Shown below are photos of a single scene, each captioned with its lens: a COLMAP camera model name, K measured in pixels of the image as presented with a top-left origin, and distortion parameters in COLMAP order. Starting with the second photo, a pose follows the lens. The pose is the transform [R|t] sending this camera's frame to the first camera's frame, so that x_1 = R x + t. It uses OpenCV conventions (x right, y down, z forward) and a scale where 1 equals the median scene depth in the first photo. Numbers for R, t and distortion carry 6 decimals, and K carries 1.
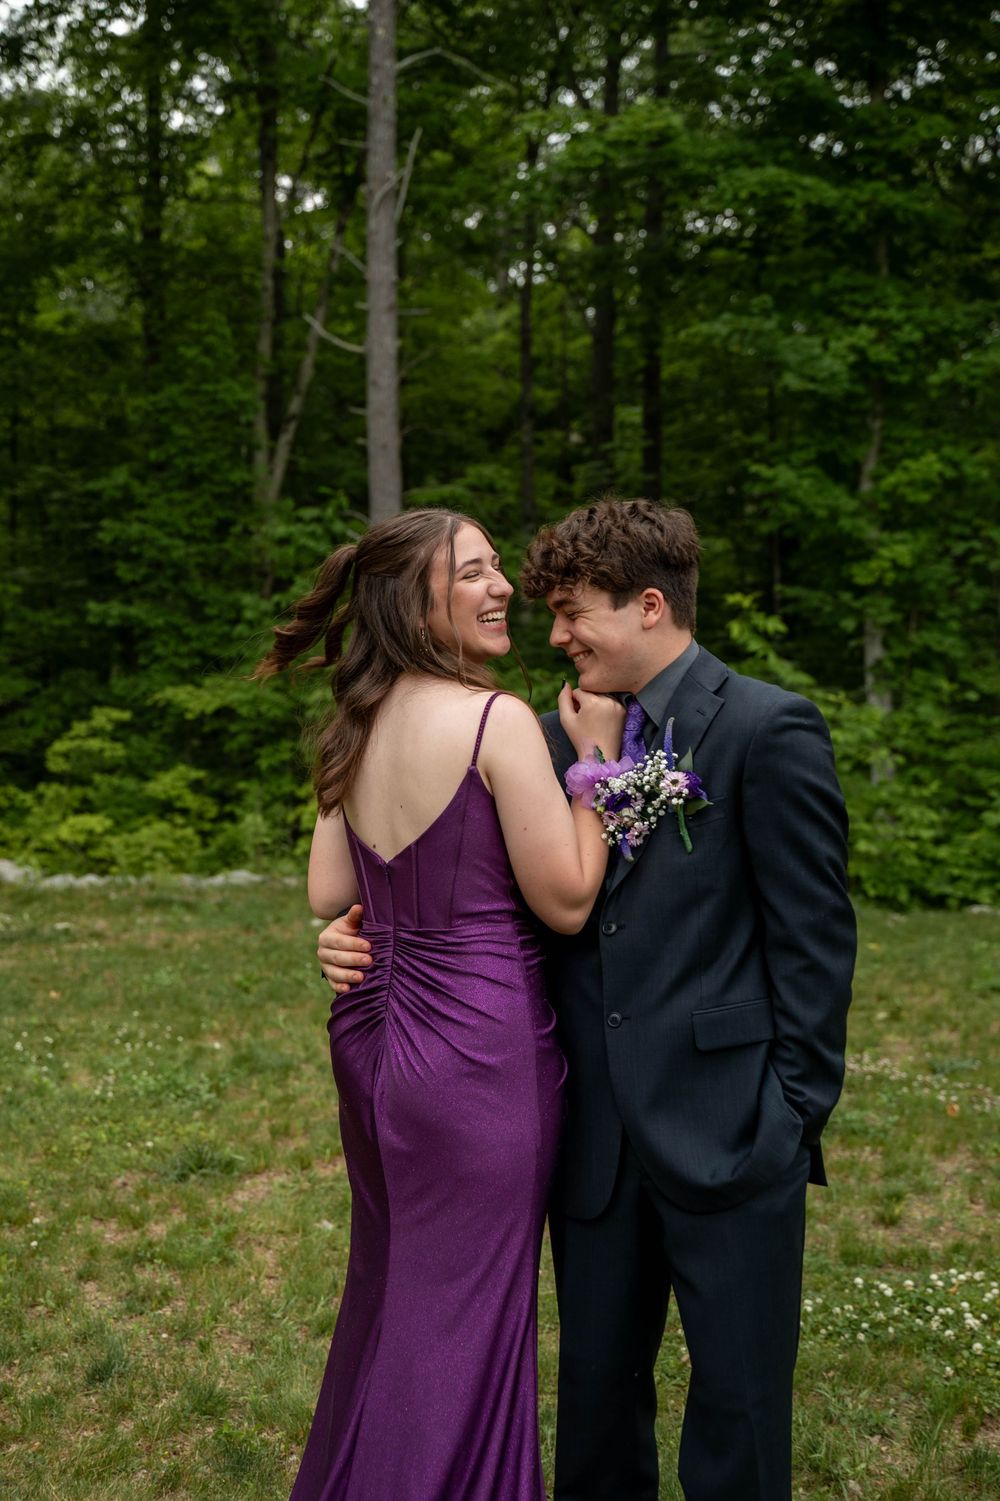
lens RADIAL K [[1895.1, 0, 480.2], [0, 1895.1, 747.7], [0, 0, 1]] dist [-0.058732, -0.017183]
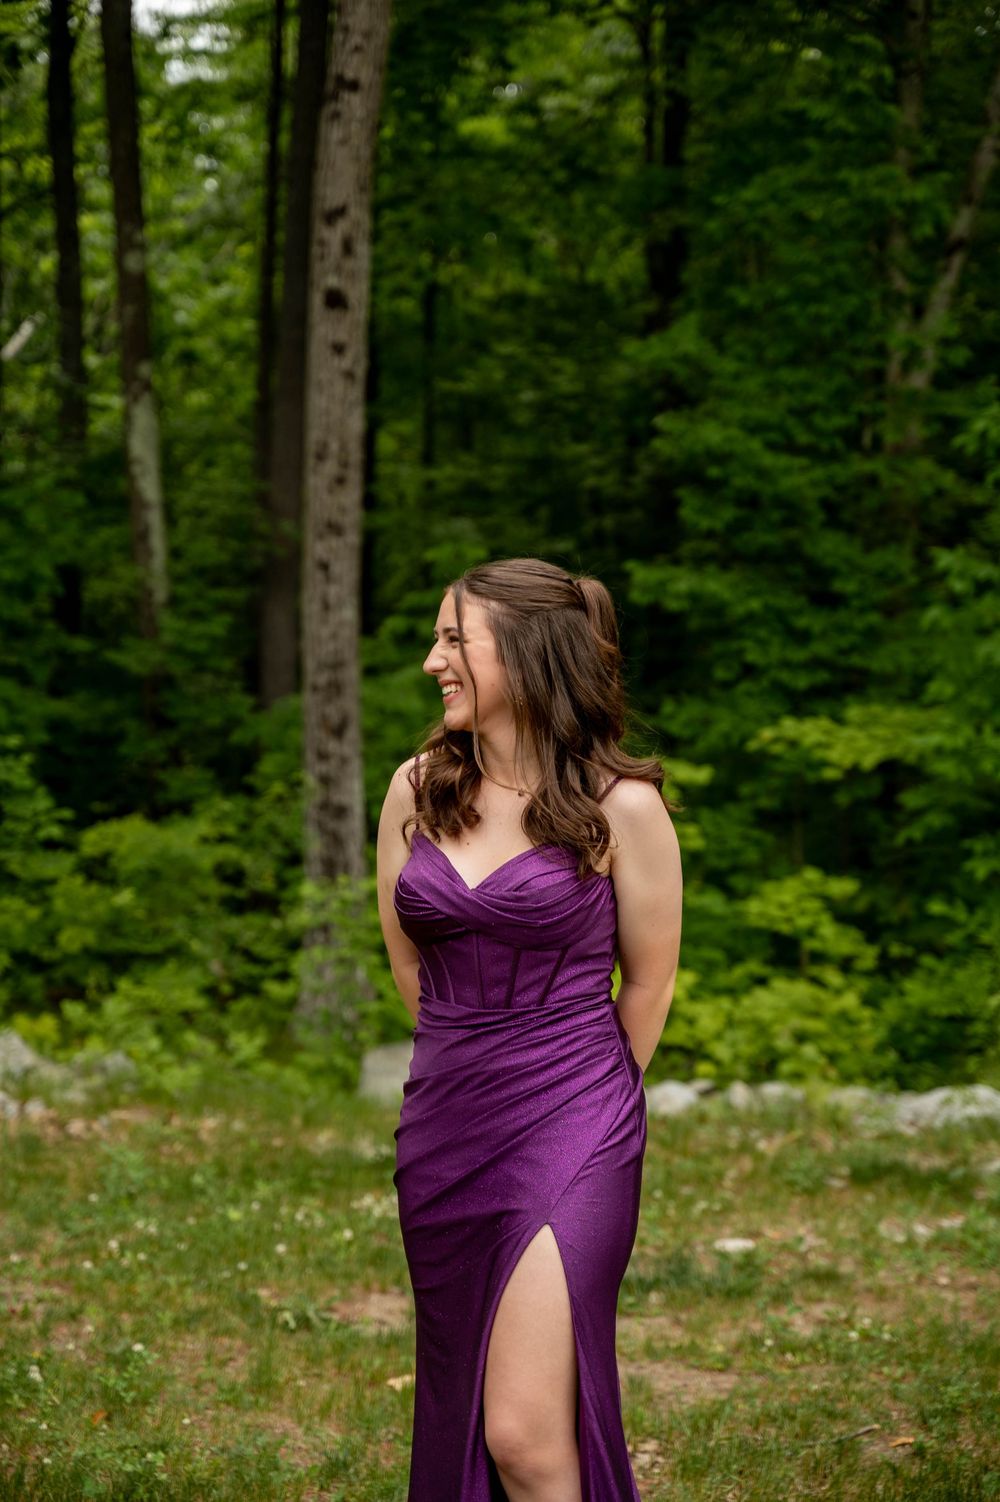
lens RADIAL K [[2879.3, 0, 500.0], [0, 2879.3, 751.0], [0, 0, 1]] dist [-0.006839, 0.159574]
pose [[0.980794, 0.006531, -0.194936, -0.086721], [-0.010943, 0.999708, -0.021562, -0.005730], [0.194738, 0.023281, 0.980579, 0.185005]]
